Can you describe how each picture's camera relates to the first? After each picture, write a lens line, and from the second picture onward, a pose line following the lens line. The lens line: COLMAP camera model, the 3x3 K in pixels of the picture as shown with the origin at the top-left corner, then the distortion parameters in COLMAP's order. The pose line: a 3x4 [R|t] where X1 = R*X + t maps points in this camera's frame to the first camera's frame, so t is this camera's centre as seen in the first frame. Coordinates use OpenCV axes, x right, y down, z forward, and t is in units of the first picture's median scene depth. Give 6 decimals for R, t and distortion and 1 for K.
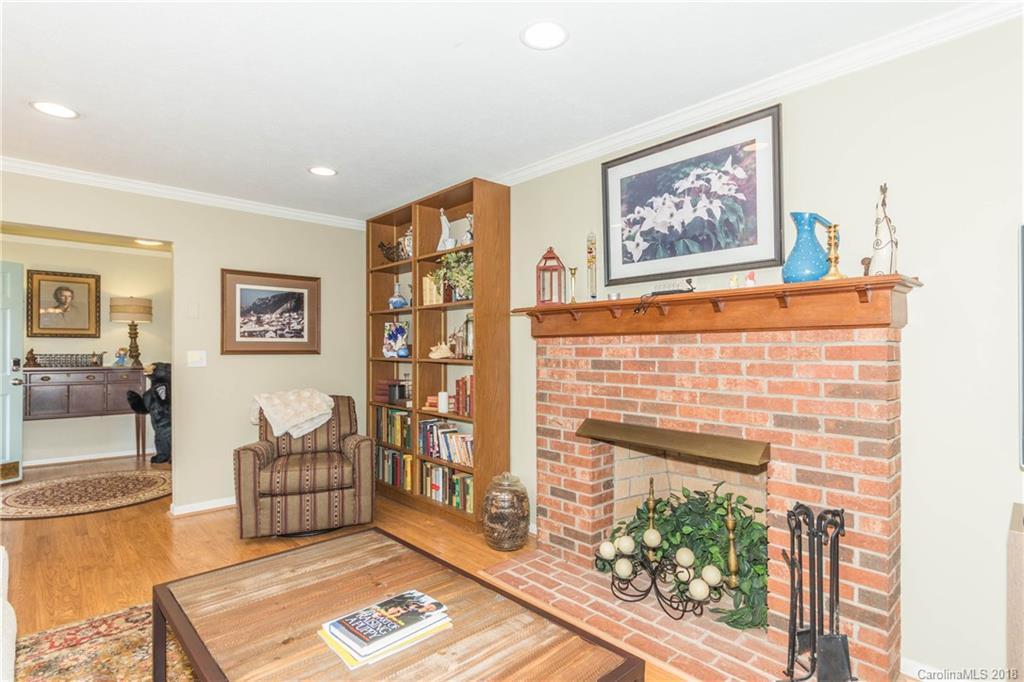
lens RADIAL K [[516.9, 0, 510.4], [0, 516.9, 349.6], [0, 0, 1]] dist [0.005448, 0.000215]
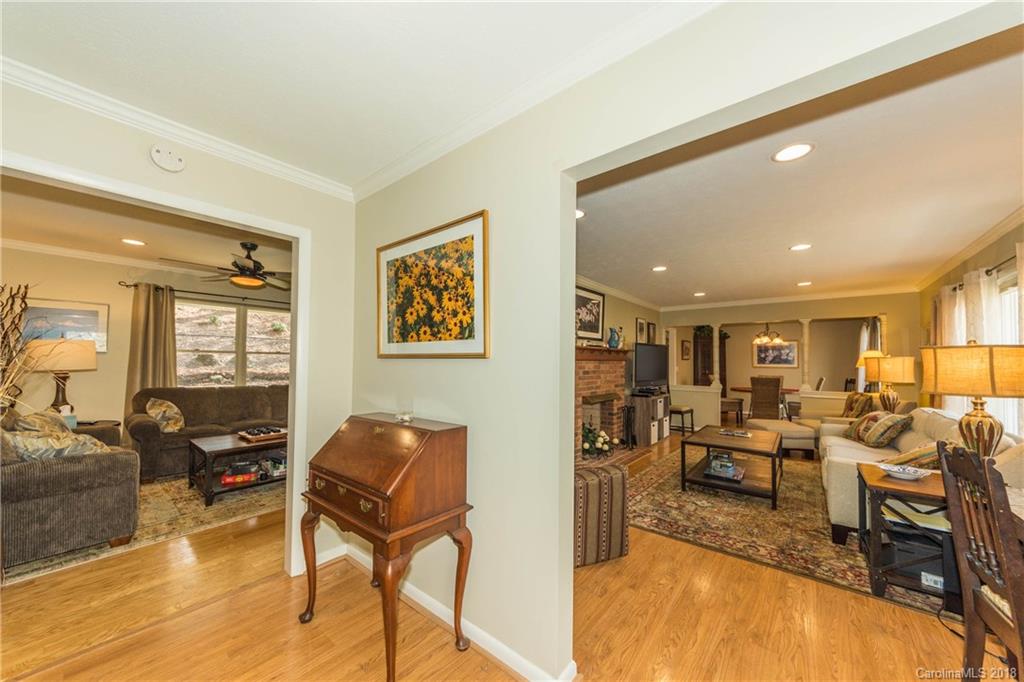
lens RADIAL K [[365.5, 0, 509.8], [0, 365.5, 351.6], [0, 0, 1]] dist [-0.000907, 0.000062]
pose [[-0.138738, 0.027696, 0.989942, -1.422361], [-0.009230, 0.999529, -0.029258, -0.015318], [-0.990286, -0.013196, -0.138417, 1.559788]]
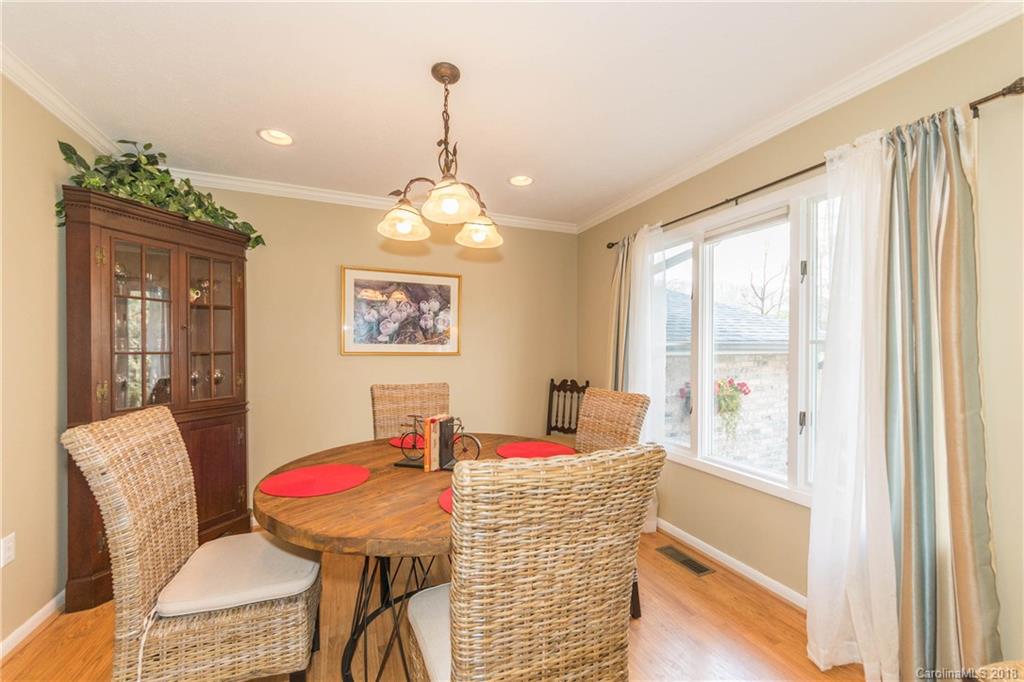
lens RADIAL K [[392.9, 0, 511.5], [0, 392.9, 351.6], [0, 0, 1]] dist [-0.000998, -0.000125]
pose [[-0.940664, -0.005197, 0.339298, 0.797779], [-0.004831, 0.999986, 0.001923, -0.002398], [-0.339304, 0.000170, -0.940677, -0.269665]]
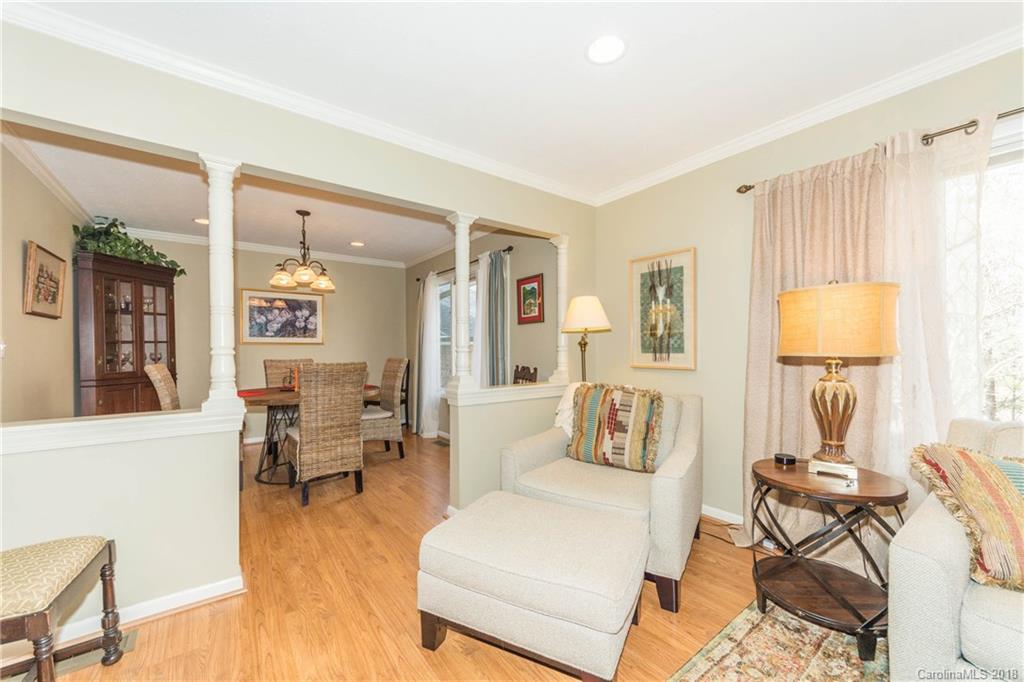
lens RADIAL K [[392.9, 0, 511.5], [0, 392.9, 351.6], [0, 0, 1]] dist [-0.000998, -0.000125]
pose [[-0.995734, 0.004947, 0.092139, 0.277884], [0.005638, 0.999958, 0.007239, 0.037456], [-0.092099, 0.007728, -0.995720, 0.460145]]
